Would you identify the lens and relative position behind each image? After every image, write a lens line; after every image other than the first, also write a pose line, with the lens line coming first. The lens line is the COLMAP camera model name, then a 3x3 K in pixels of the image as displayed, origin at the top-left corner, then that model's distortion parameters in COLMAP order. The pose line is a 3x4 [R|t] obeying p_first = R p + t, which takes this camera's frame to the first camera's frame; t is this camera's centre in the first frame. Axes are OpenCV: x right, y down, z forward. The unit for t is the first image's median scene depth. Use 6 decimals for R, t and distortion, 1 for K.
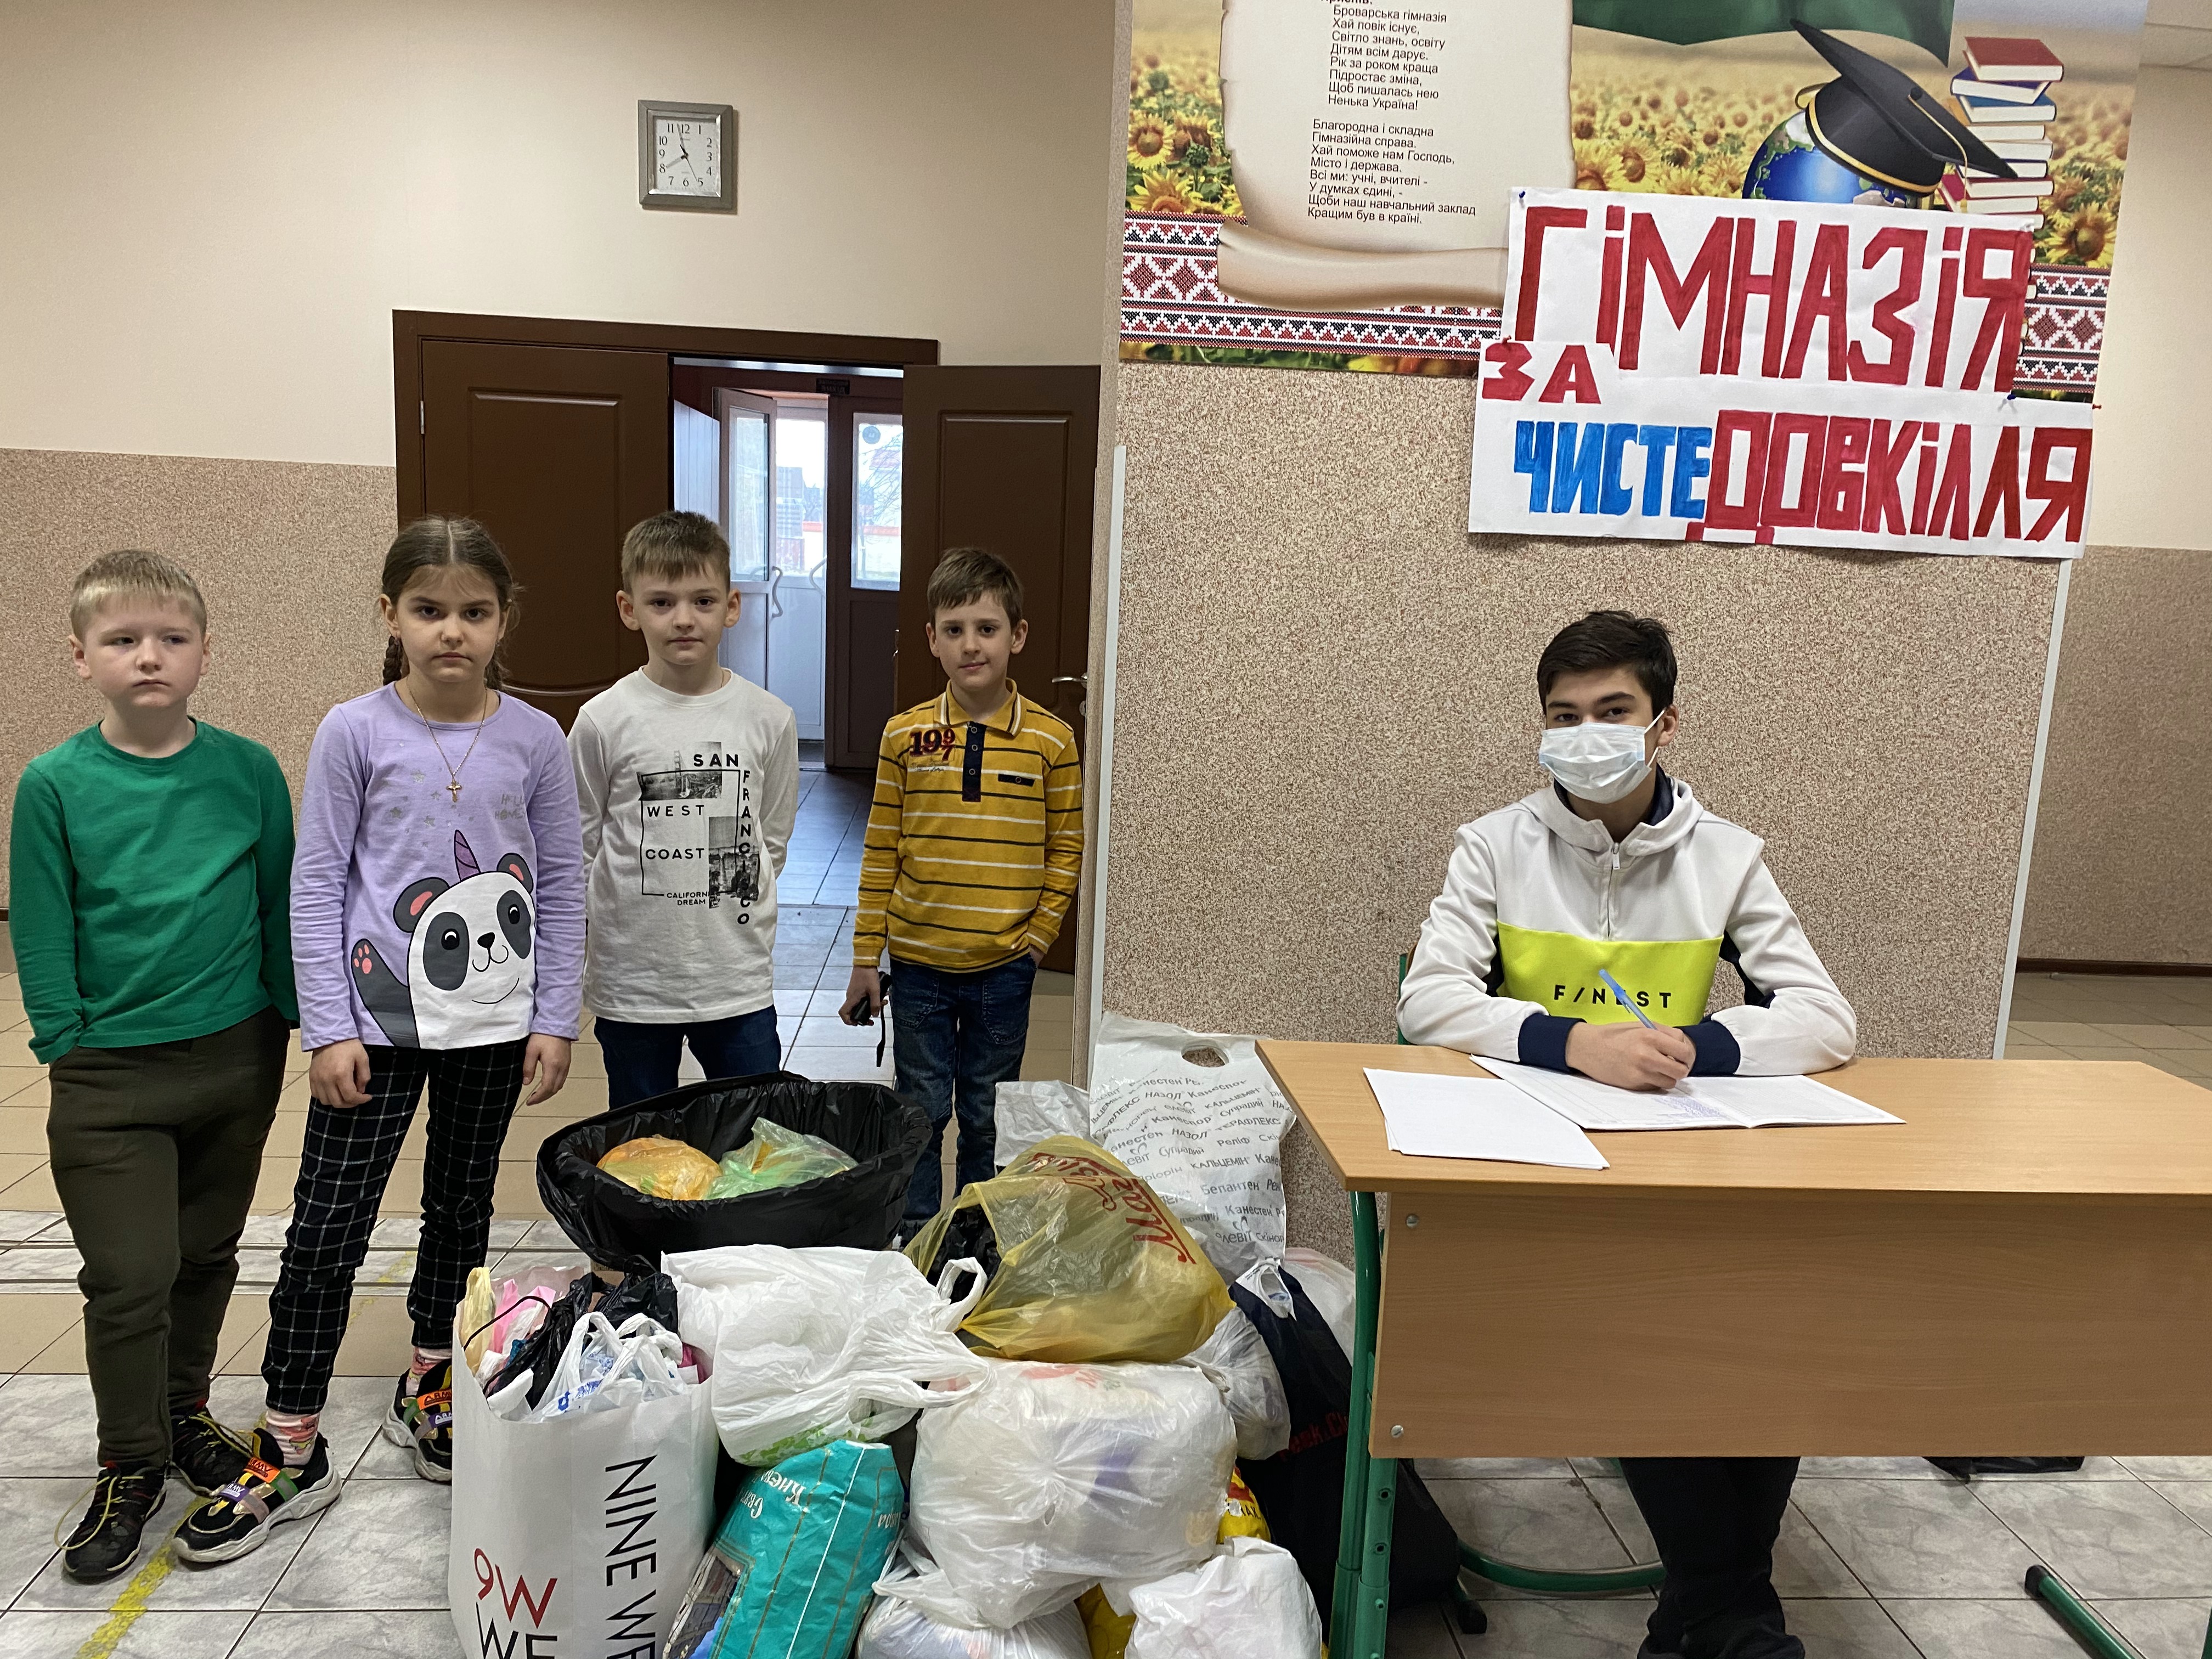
lens RADIAL K [[1688.7, 0, 1106.1], [0, 1688.7, 837.7], [0, 0, 1]] dist [0.002782, 0.002211]
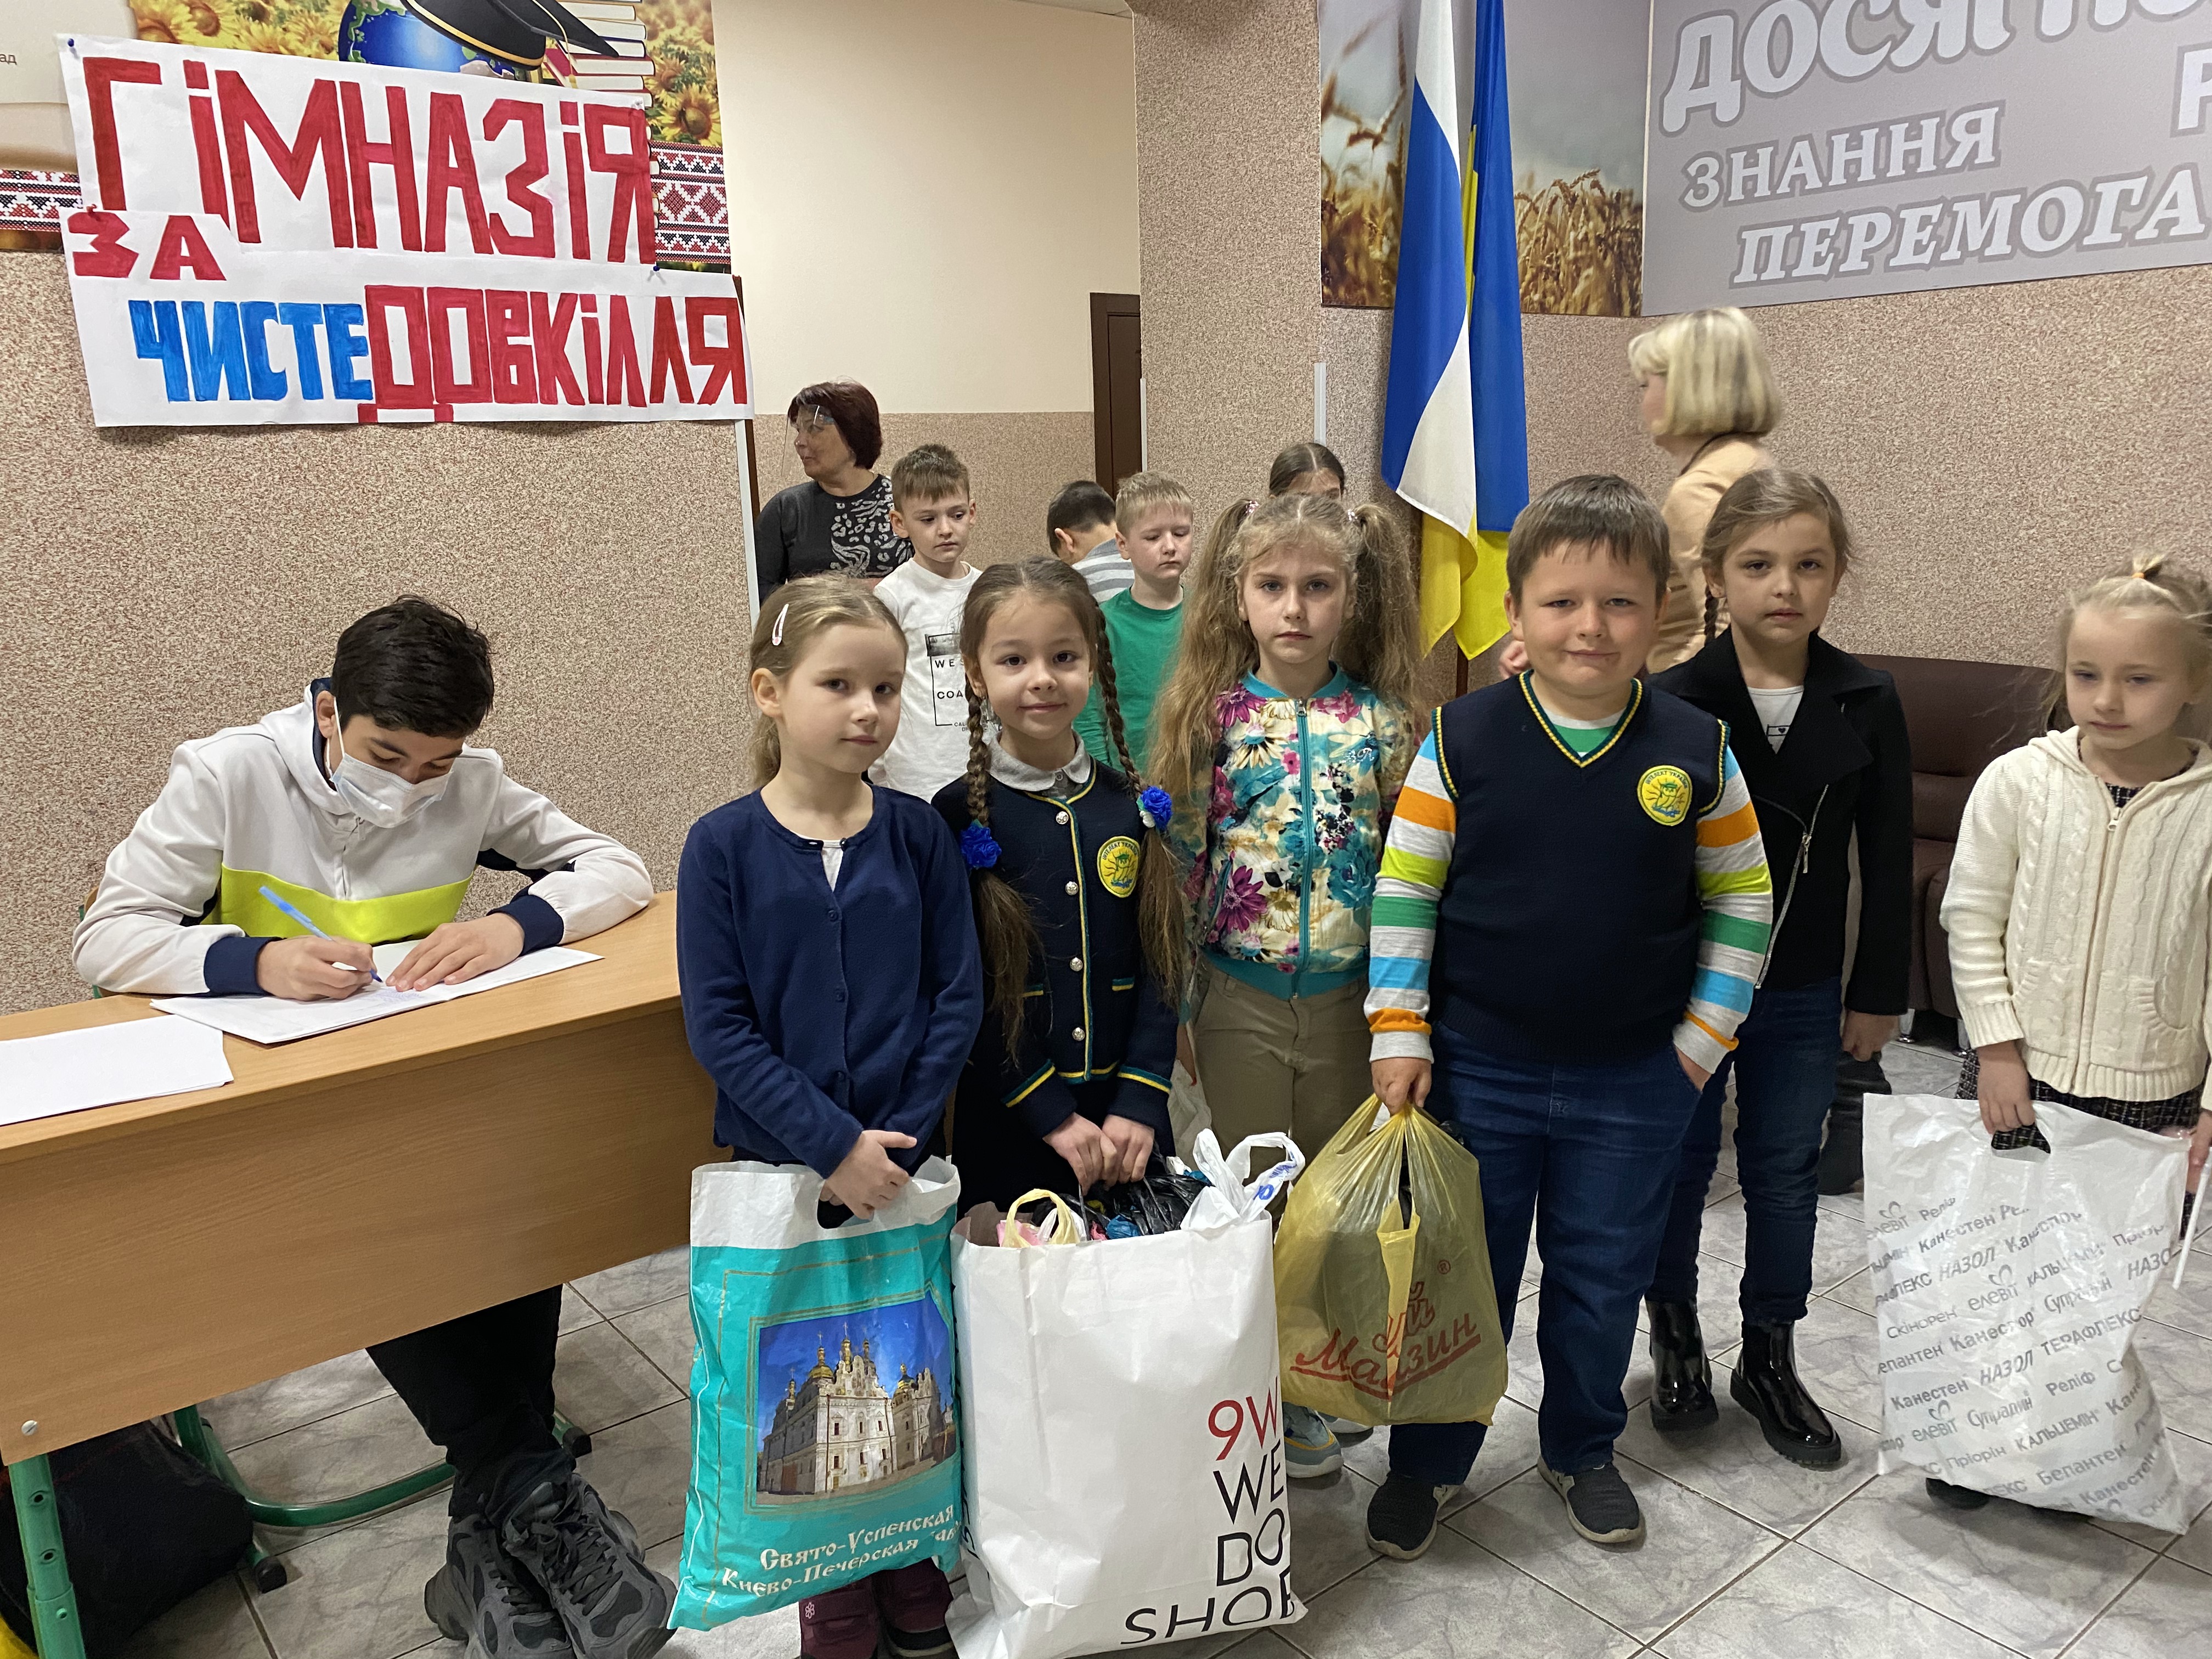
lens RADIAL K [[1688.7, 0, 1105.2], [0, 1688.7, 830.4], [0, 0, 1]] dist [0.002782, 0.002211]
pose [[0.826828, -0.187618, 0.530241, 0.143668], [0.159028, 0.982240, 0.099572, 0.025195], [-0.539506, 0.001995, 0.841980, -0.044278]]
